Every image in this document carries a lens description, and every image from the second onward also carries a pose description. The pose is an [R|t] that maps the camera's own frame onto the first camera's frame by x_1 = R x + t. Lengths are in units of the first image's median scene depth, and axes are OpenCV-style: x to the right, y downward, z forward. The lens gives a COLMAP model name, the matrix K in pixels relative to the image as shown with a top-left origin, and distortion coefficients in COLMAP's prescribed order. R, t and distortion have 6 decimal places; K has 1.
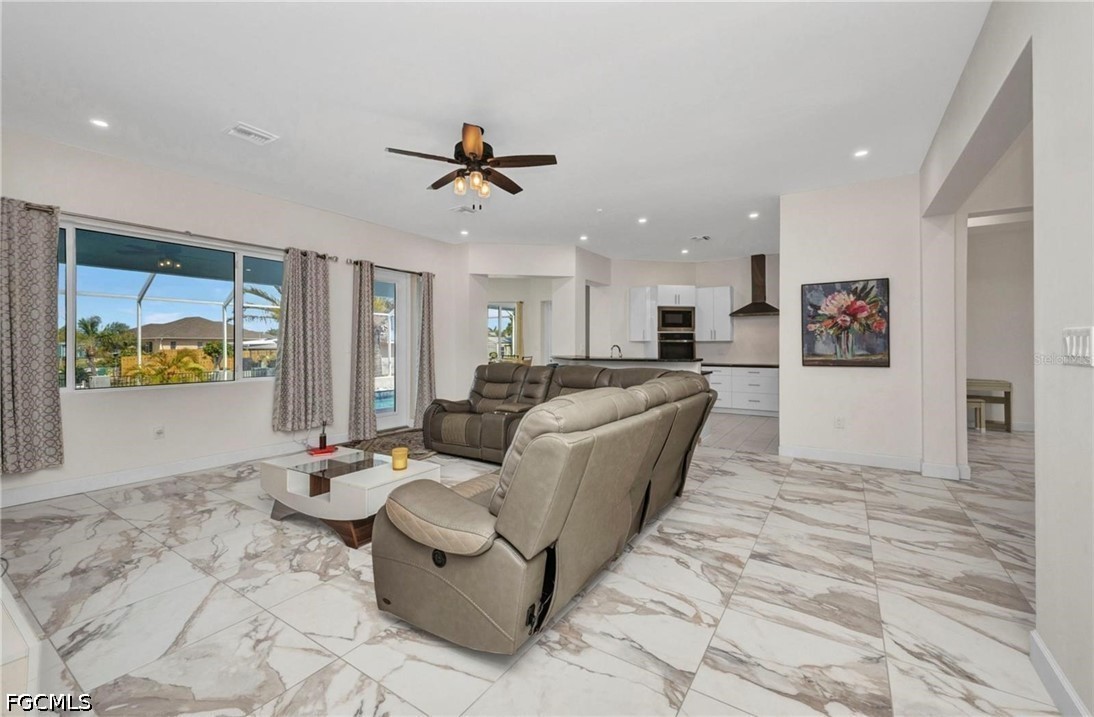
lens RADIAL K [[445.2, 0, 551.6], [0, 445.2, 349.1], [0, 0, 1]] dist [0.013417, -0.003826]
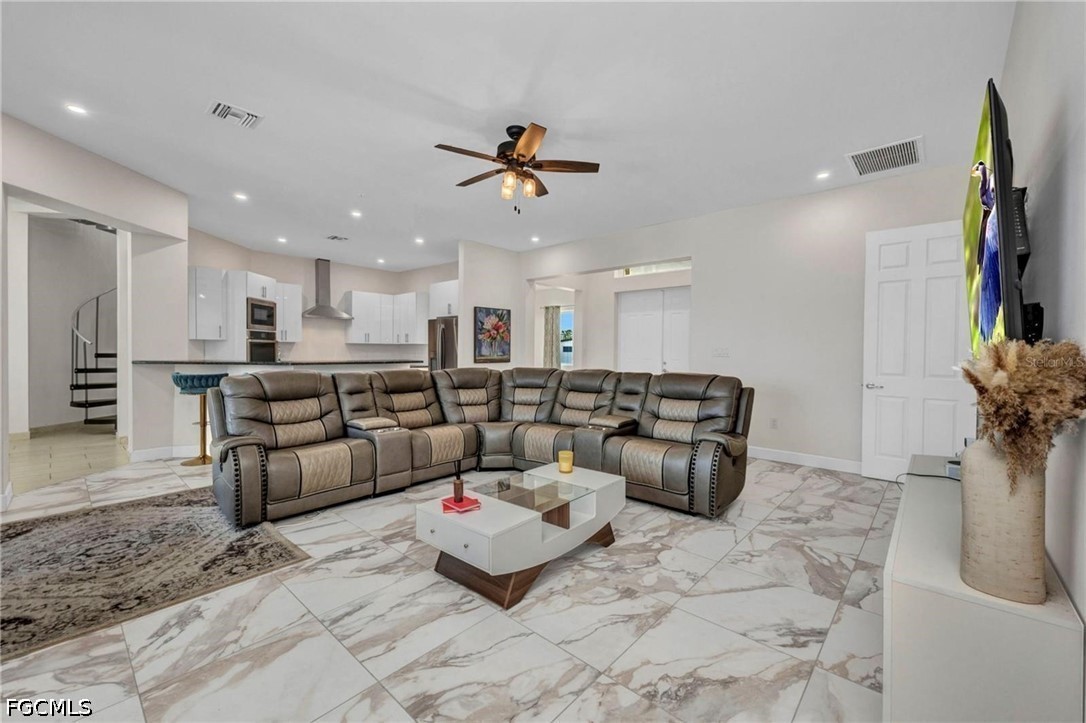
lens RADIAL K [[439.2, 0, 545.6], [0, 439.2, 357.8], [0, 0, 1]] dist [0.011236, -0.002556]
pose [[0.150867, -0.016252, 0.988420, -0.900116], [-0.006194, 0.999830, 0.017385, -0.005436], [-0.988535, -0.008745, 0.150741, 0.607155]]
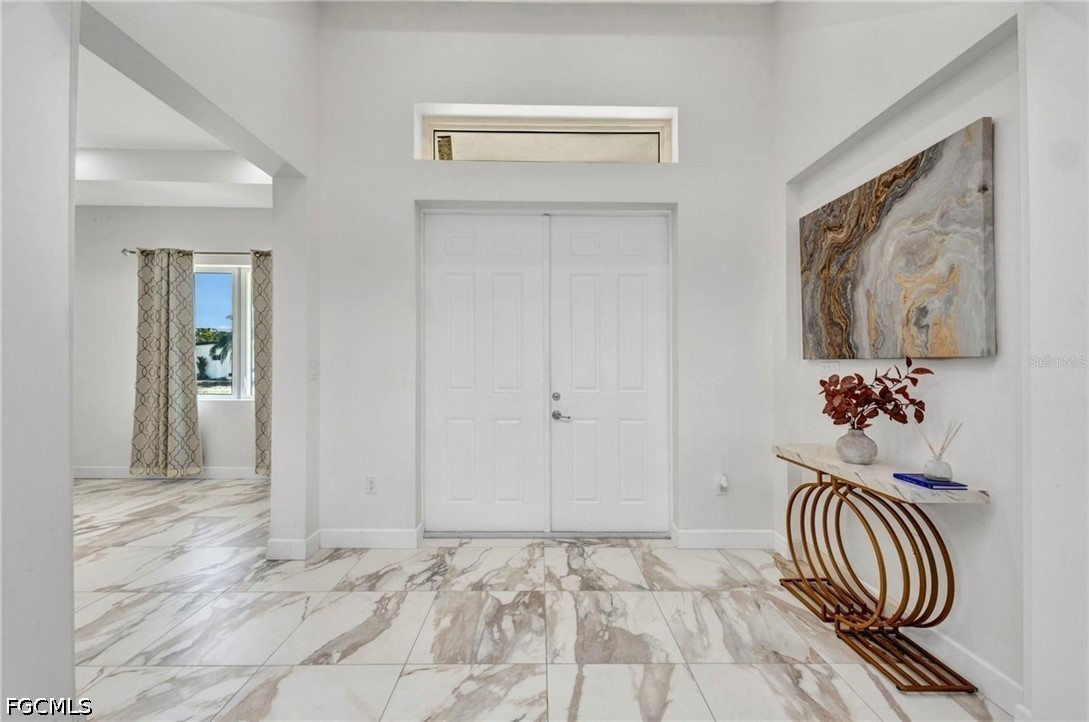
lens RADIAL K [[440.4, 0, 545.4], [0, 440.4, 361.1], [0, 0, 1]] dist [0.011236, -0.002556]
pose [[-0.559389, 0.000992, 0.828905, 0.390480], [-0.004550, 0.999981, -0.004268, -0.012030], [-0.828893, -0.006159, -0.559373, 0.814654]]
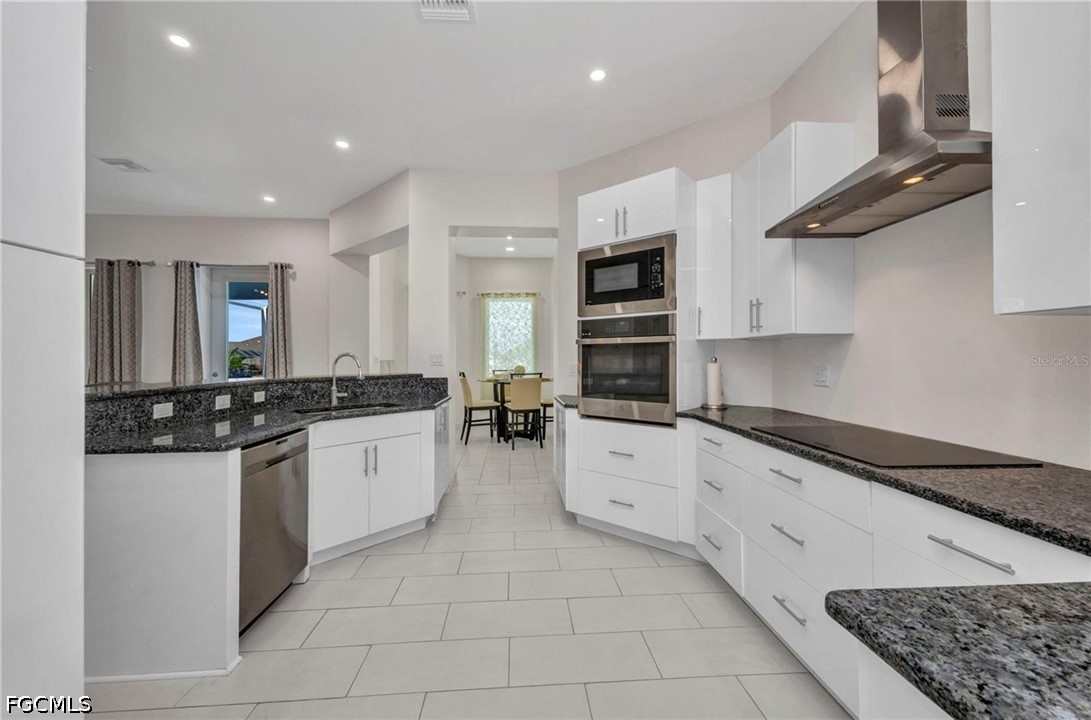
lens RADIAL K [[444.0, 0, 545.0], [0, 444.0, 355.1], [0, 0, 1]] dist [0.013417, -0.003826]
pose [[0.605566, -0.006438, -0.795769, 0.976391], [-0.005931, 0.999903, -0.012603, -0.002540], [0.795773, 0.012352, 0.605469, 1.371011]]
